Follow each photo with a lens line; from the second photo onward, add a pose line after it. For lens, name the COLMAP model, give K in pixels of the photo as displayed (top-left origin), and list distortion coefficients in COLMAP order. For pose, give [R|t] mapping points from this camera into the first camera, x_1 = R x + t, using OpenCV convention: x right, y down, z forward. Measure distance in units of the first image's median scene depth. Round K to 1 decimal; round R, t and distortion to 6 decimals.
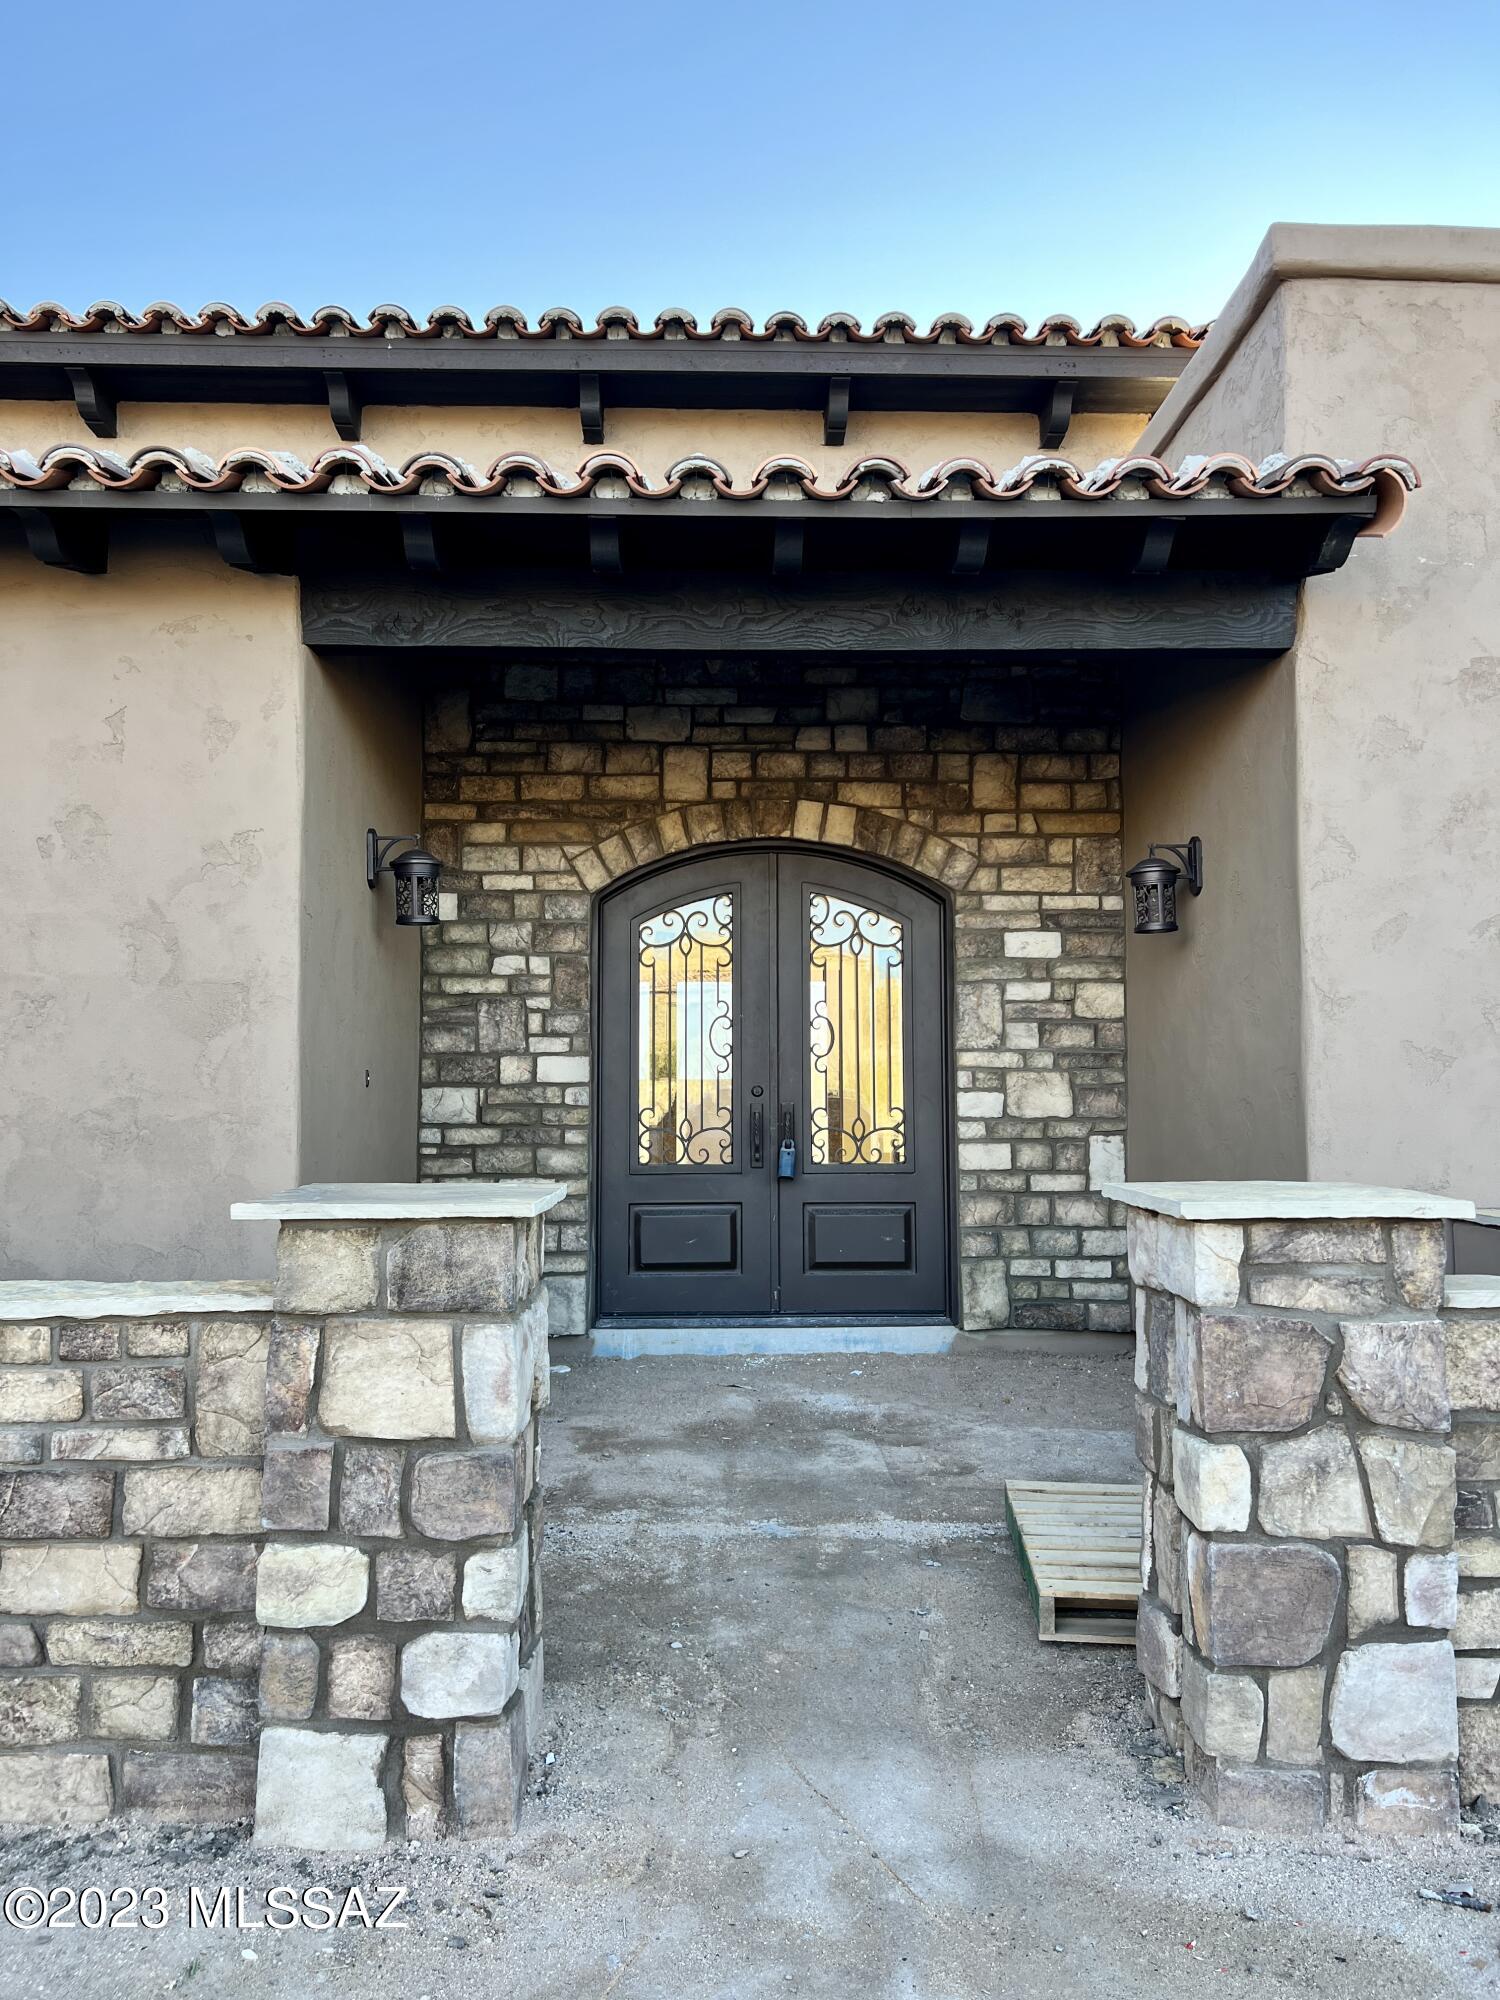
lens RADIAL K [[1510.5, 0, 751.8], [0, 1510.5, 1006.9], [0, 0, 1]] dist [0.016129, 0.004933]
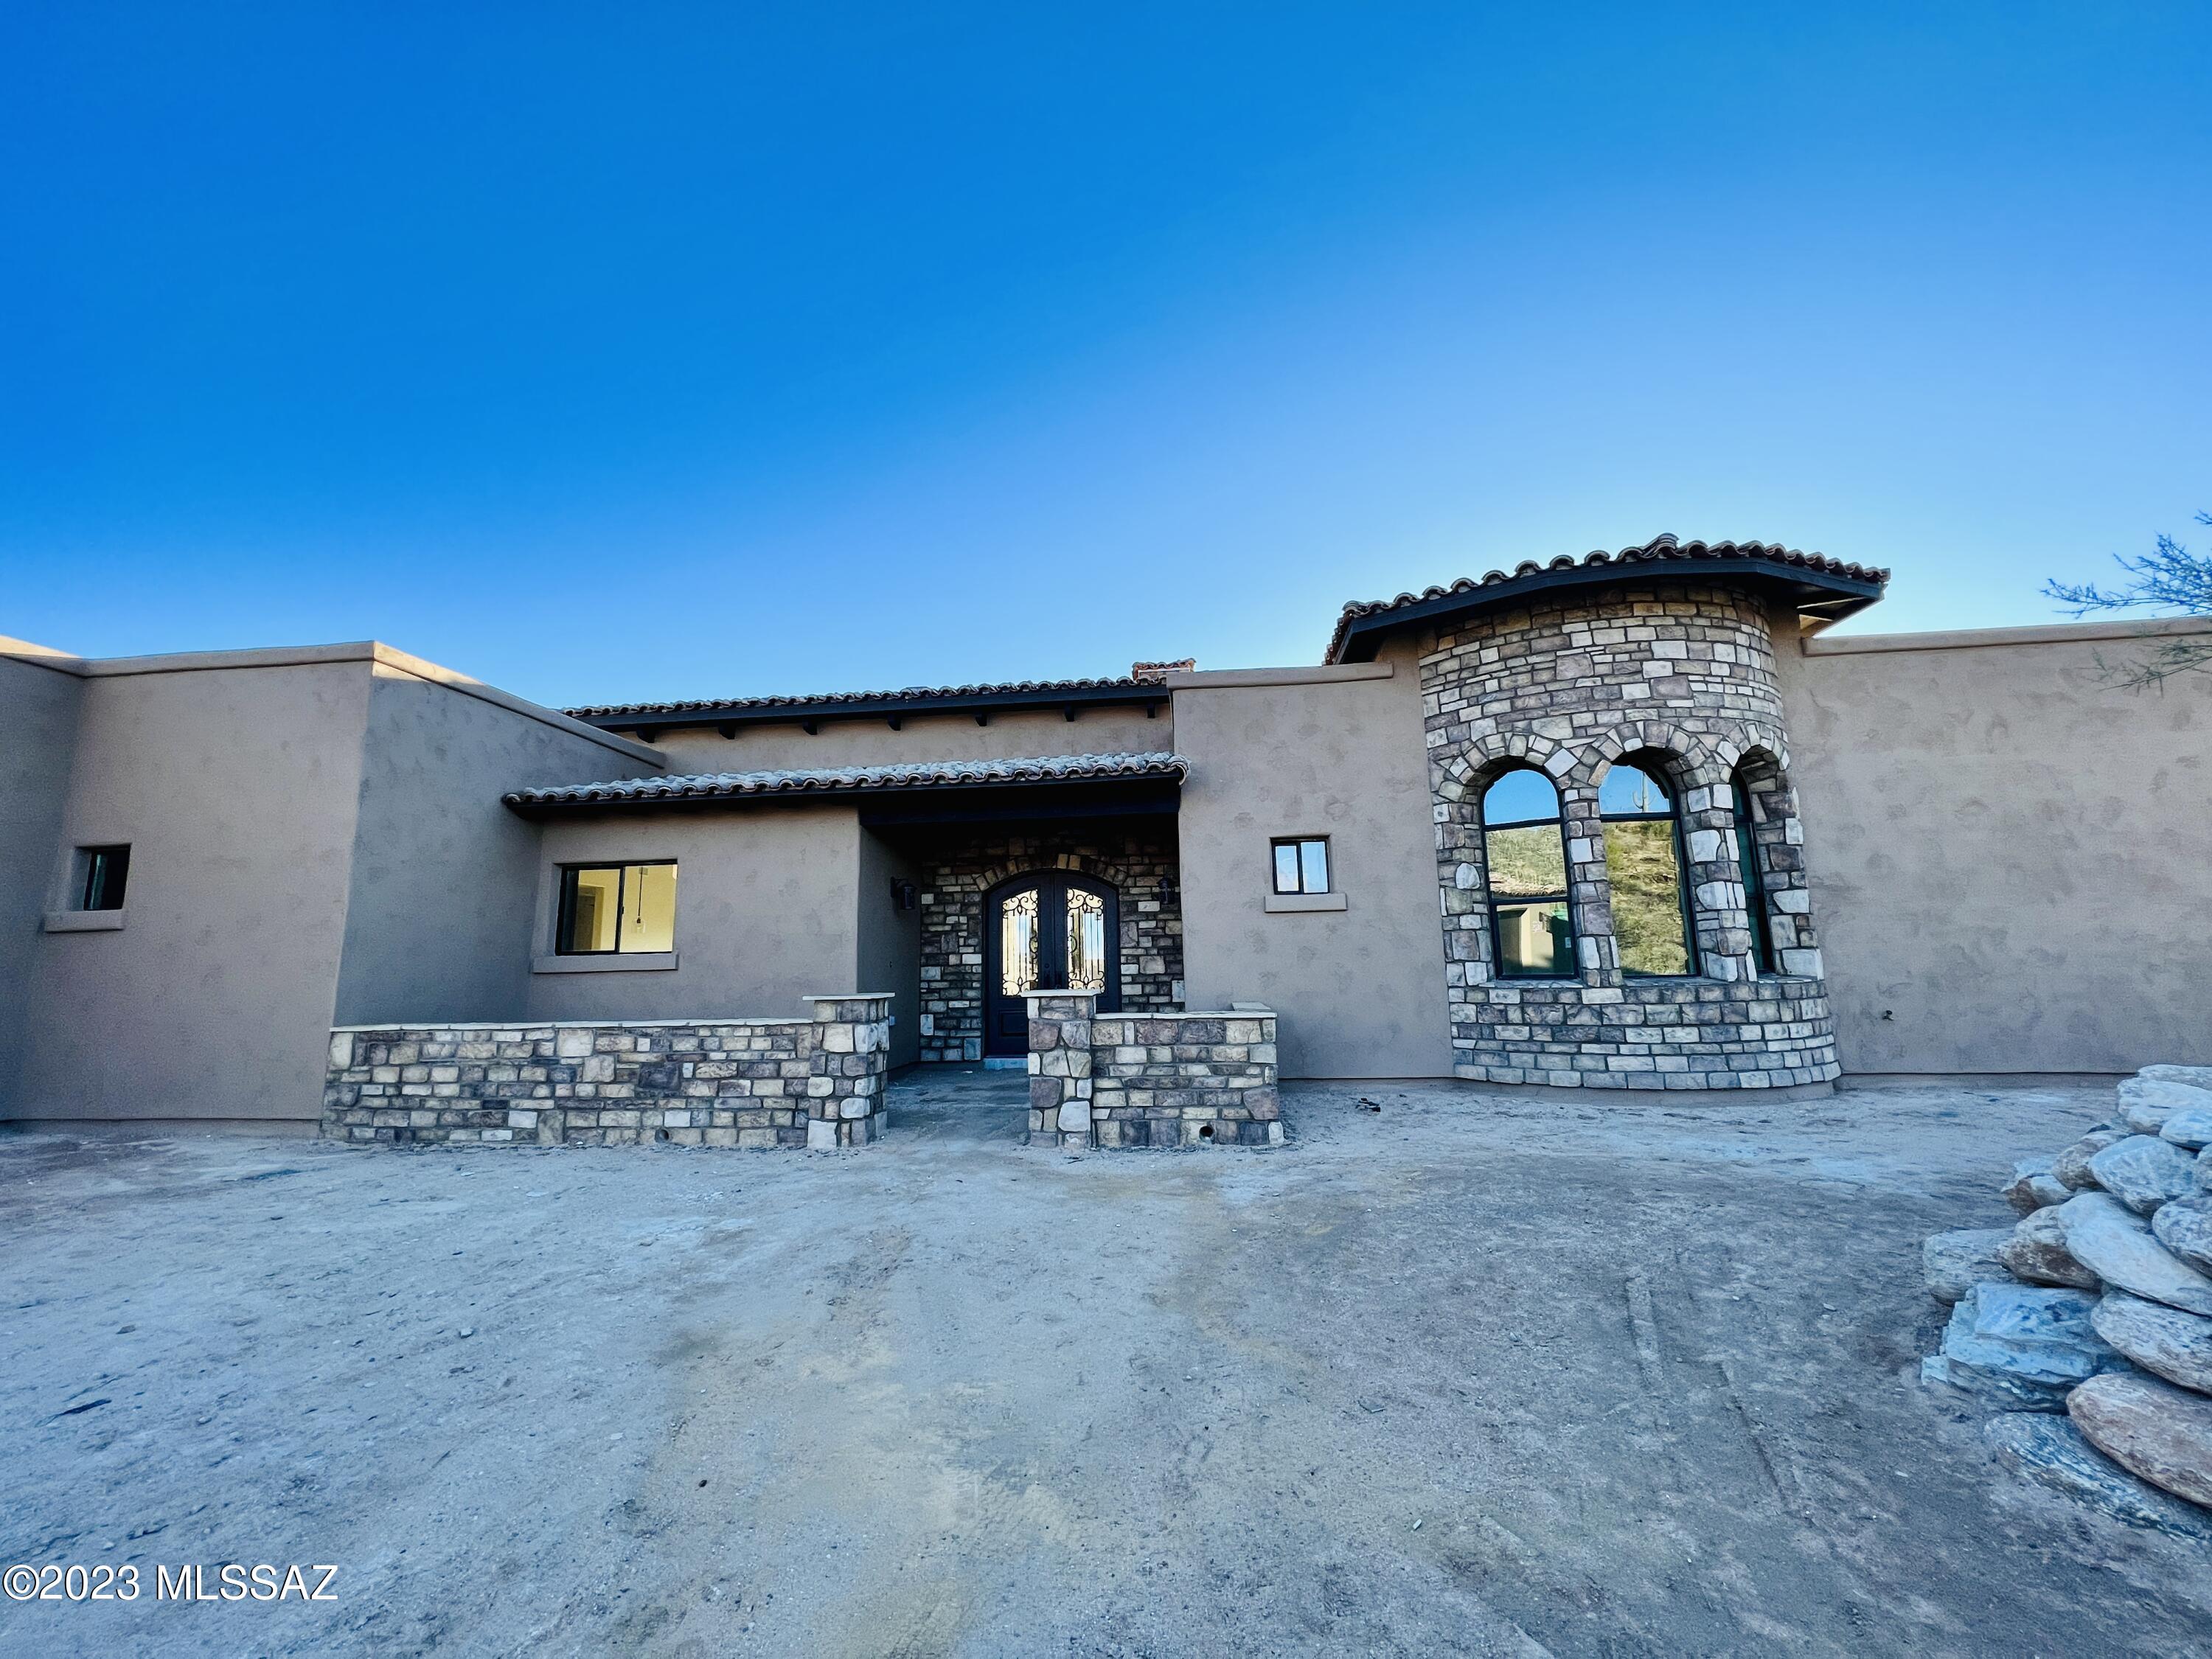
lens RADIAL K [[887.1, 0, 1103.2], [0, 887.1, 821.2], [0, 0, 1]] dist [0.000178, -0.000007]
pose [[0.990503, -0.041371, -0.131119, 0.327663], [0.027559, 0.994041, -0.105461, -0.029494], [0.134701, 0.100846, 0.985741, -0.547120]]
